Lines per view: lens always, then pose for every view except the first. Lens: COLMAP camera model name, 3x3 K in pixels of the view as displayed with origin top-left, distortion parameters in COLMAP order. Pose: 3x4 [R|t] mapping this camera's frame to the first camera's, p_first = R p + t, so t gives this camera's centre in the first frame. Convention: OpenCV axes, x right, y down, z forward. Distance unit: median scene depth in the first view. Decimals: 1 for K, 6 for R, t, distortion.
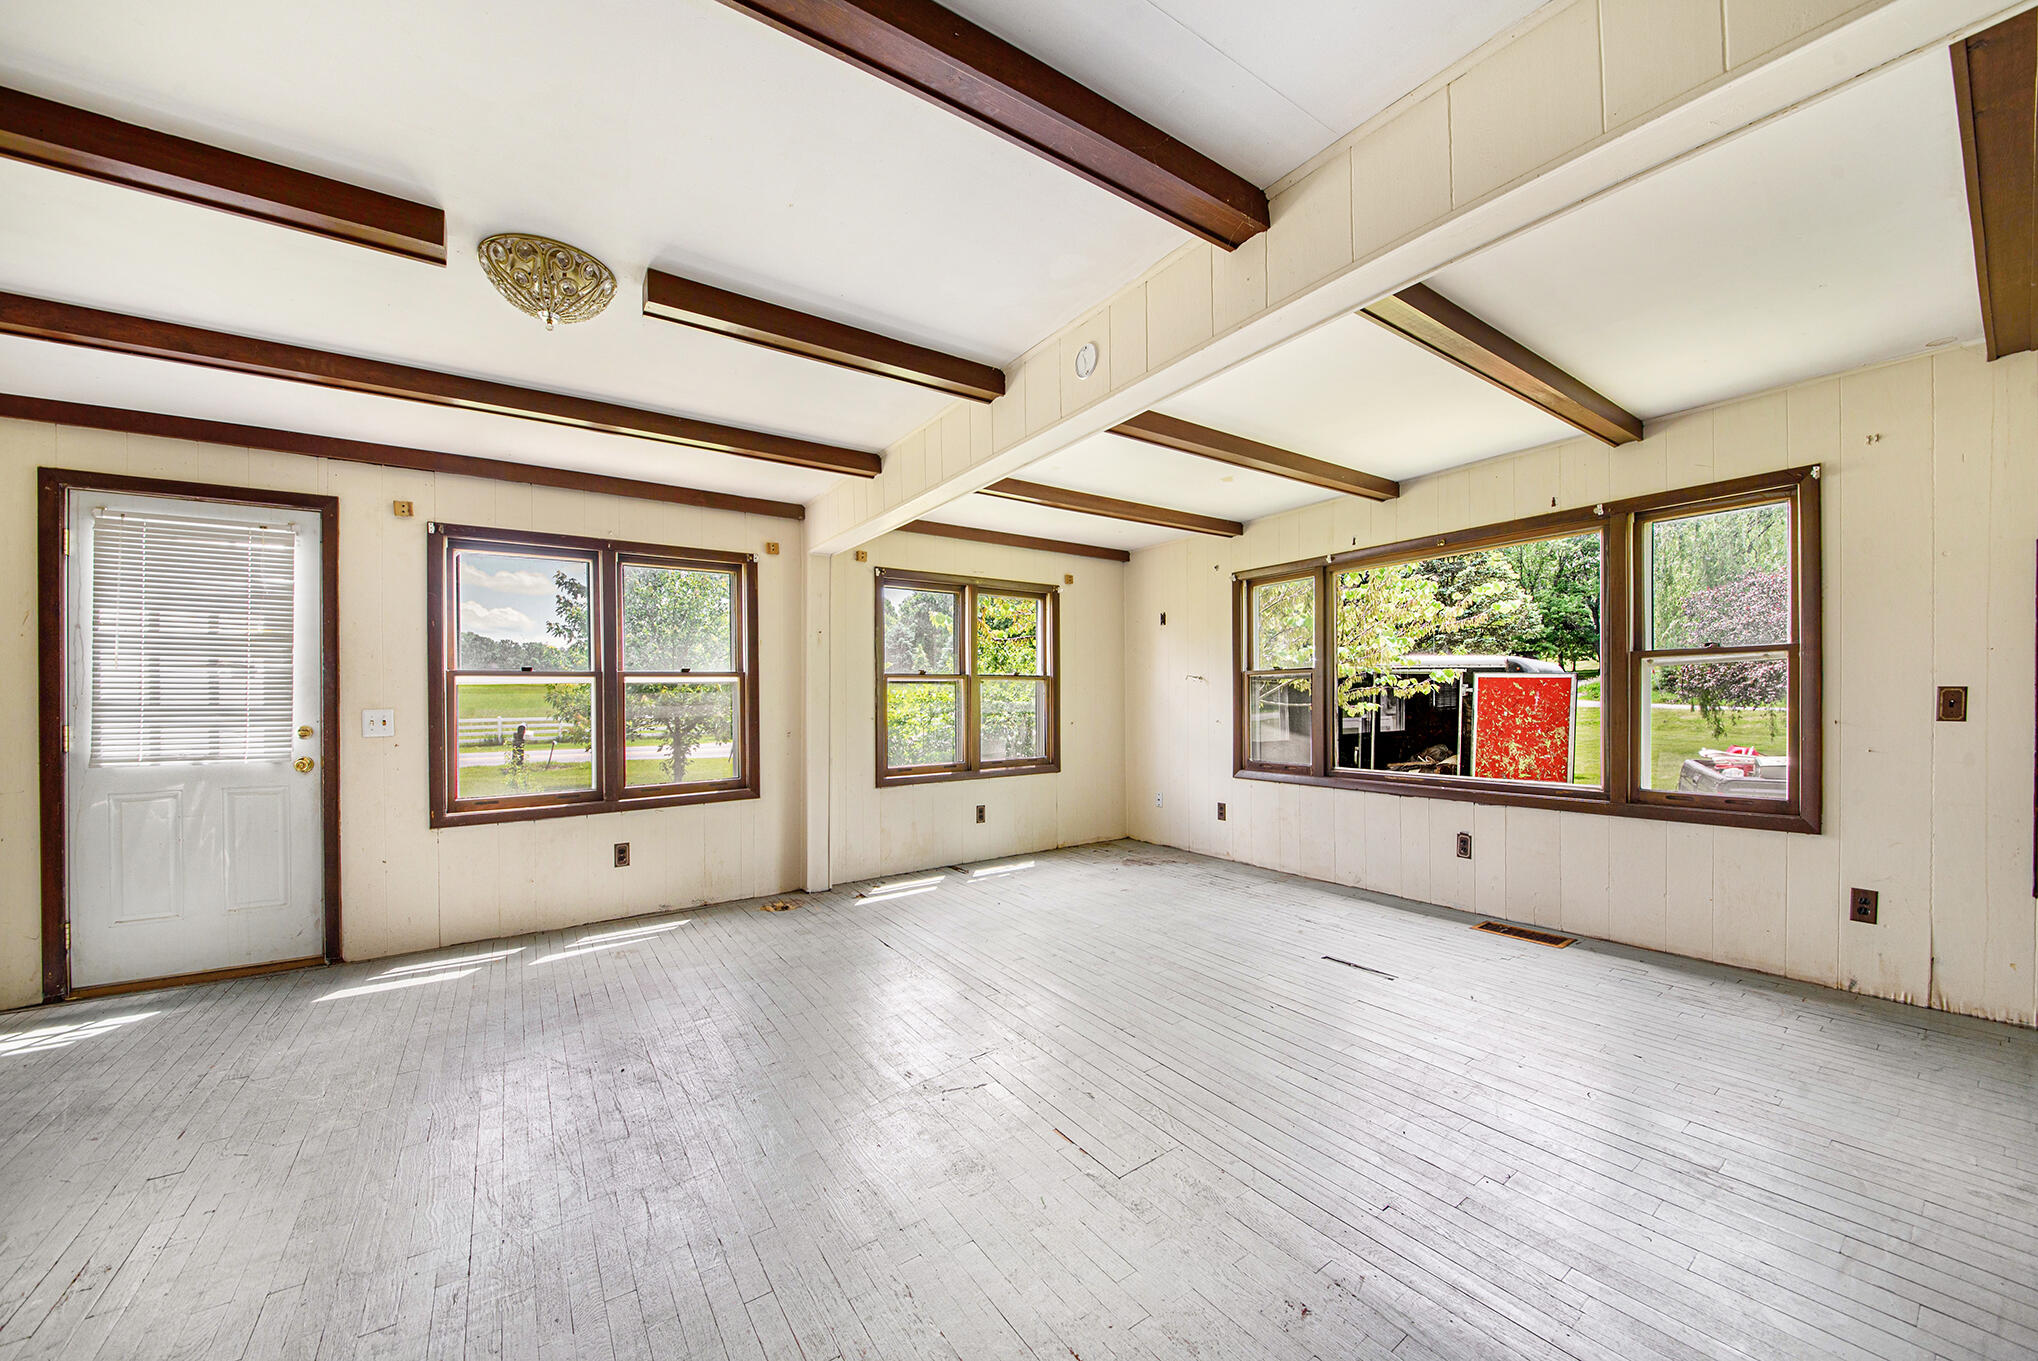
lens RADIAL K [[729.5, 0, 1010.7], [0, 729.5, 688.0], [0, 0, 1]] dist [-0.000394, -0.000215]
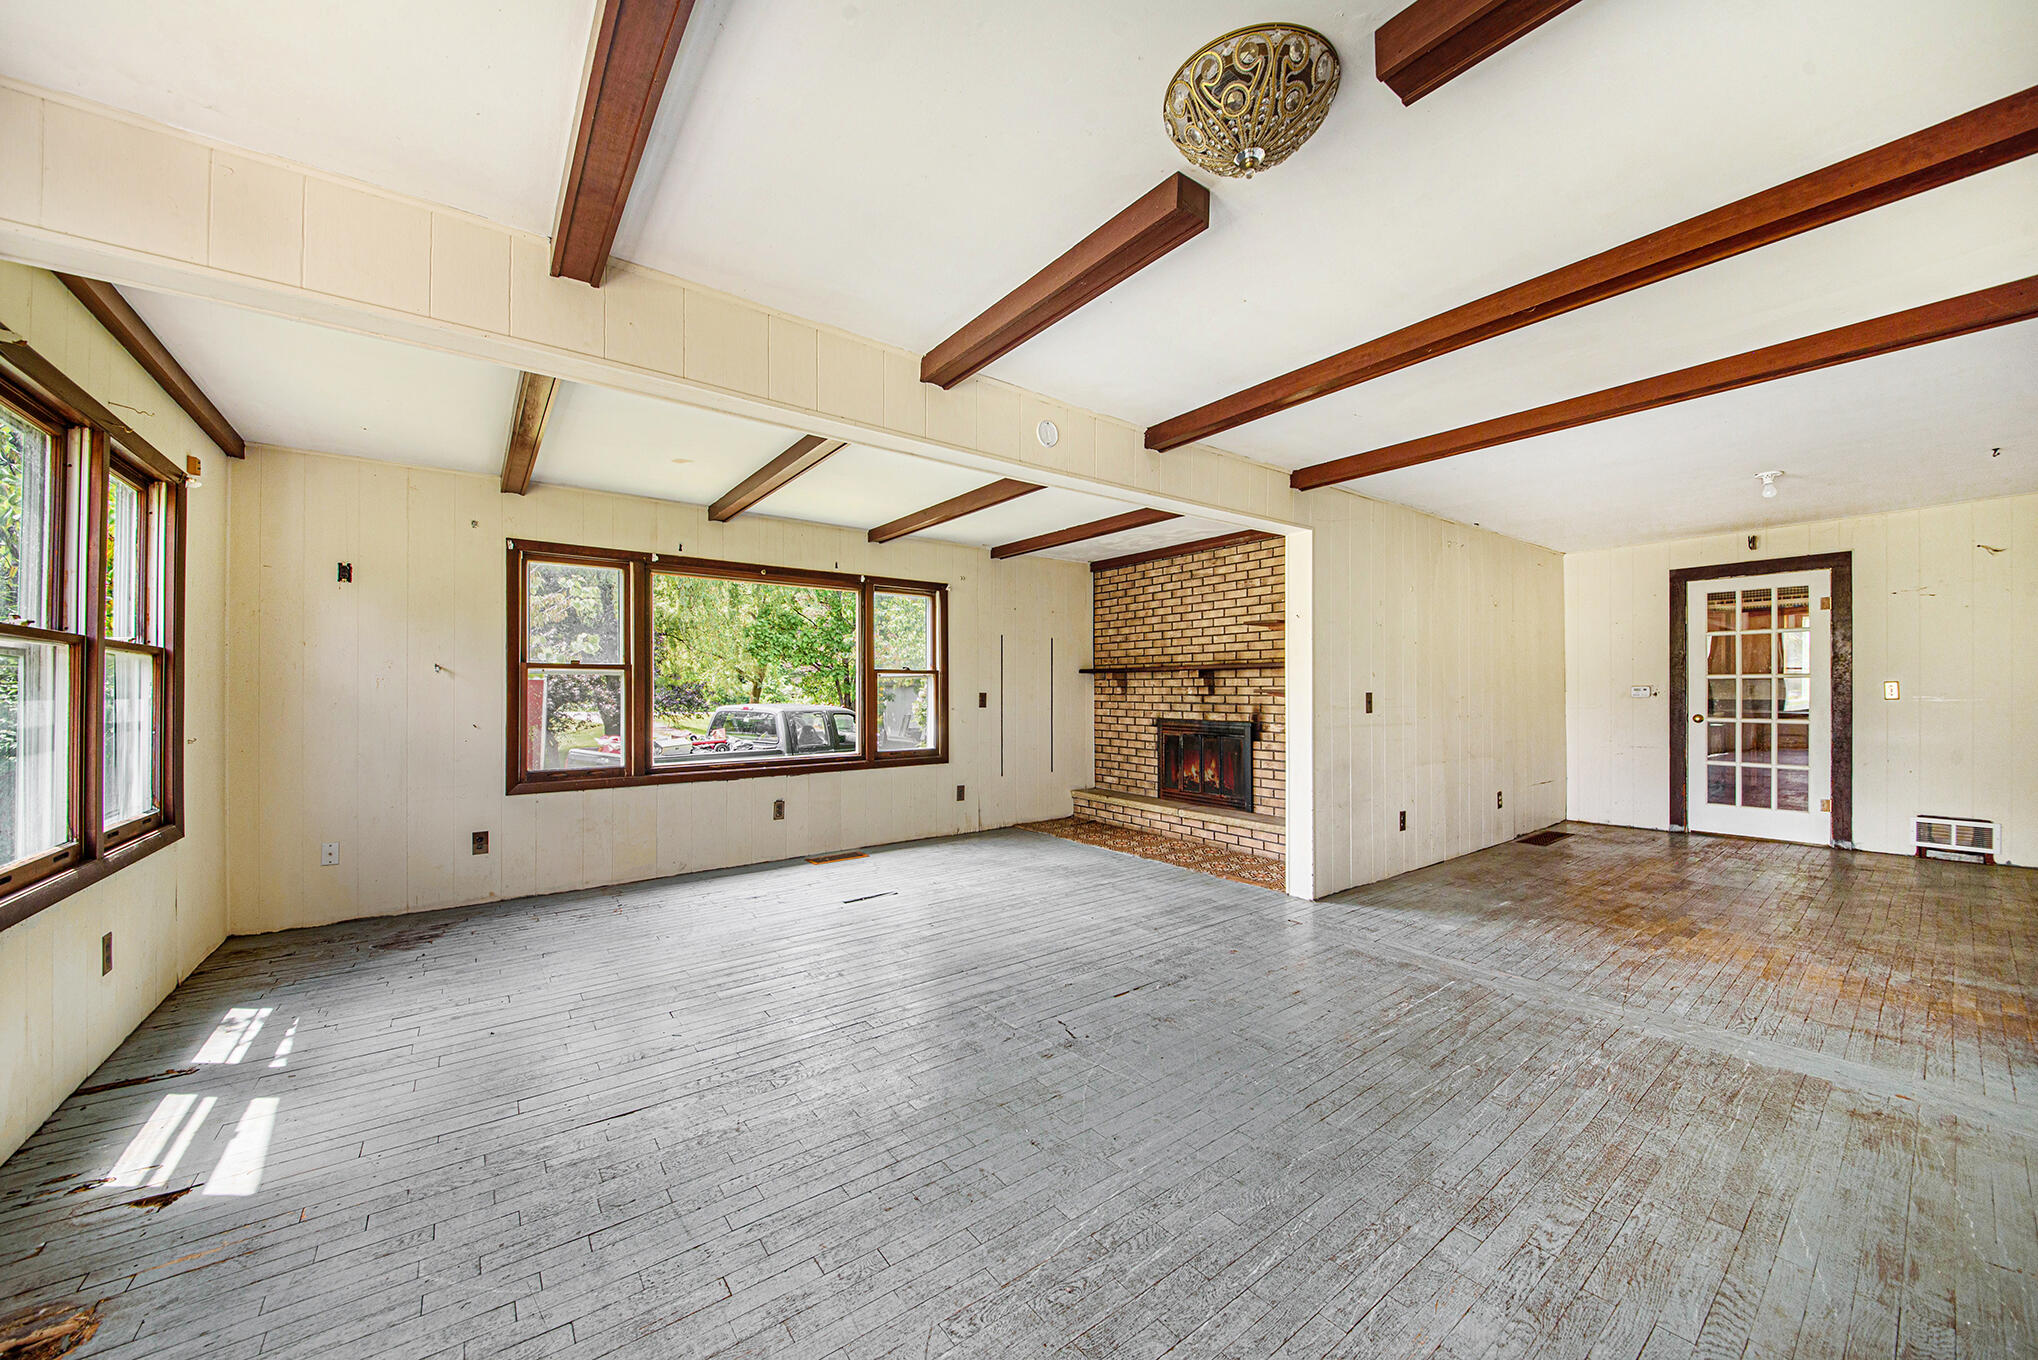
lens RADIAL K [[729.5, 0, 1010.8], [0, 729.5, 694.2], [0, 0, 1]] dist [-0.000394, -0.000215]
pose [[-0.042544, 0.011139, 0.999032, -0.685745], [-0.014435, 0.999827, -0.011762, 0.019126], [-0.998990, -0.014922, -0.042376, 0.644029]]
